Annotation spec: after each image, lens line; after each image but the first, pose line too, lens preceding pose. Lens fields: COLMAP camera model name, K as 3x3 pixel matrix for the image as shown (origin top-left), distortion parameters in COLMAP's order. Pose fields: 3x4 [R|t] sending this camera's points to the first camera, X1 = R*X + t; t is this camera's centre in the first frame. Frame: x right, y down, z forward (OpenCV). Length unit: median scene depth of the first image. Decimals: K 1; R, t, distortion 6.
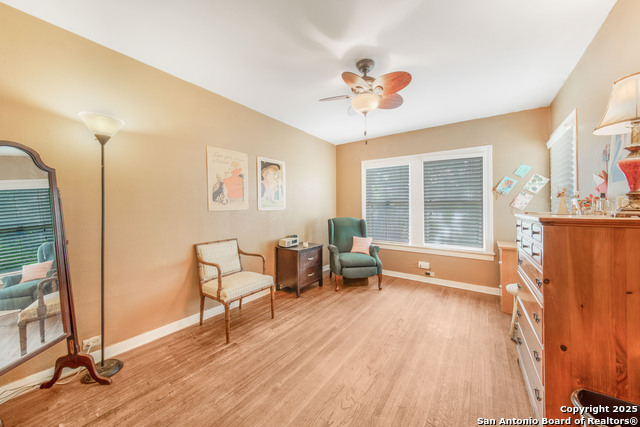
lens RADIAL K [[228.1, 0, 316.9], [0, 228.1, 211.3], [0, 0, 1]] dist [-0.000824, -0.000055]
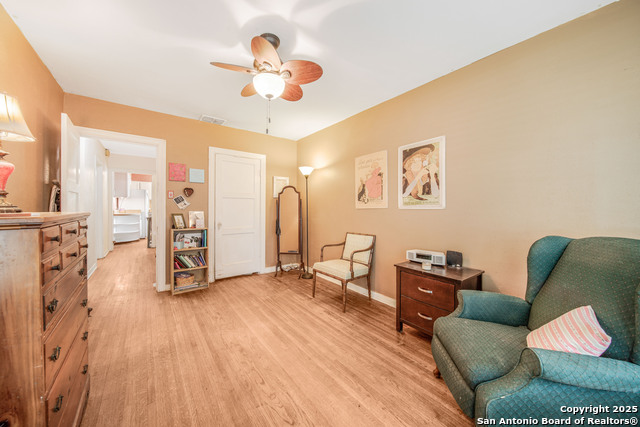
lens RADIAL K [[228.1, 0, 316.9], [0, 228.1, 211.3], [0, 0, 1]] dist [-0.000824, -0.000055]
pose [[-0.302666, 0.020408, -0.952878, 0.783864], [-0.012409, 0.999602, 0.025350, -0.015401], [0.953016, 0.019497, -0.302292, 1.128482]]
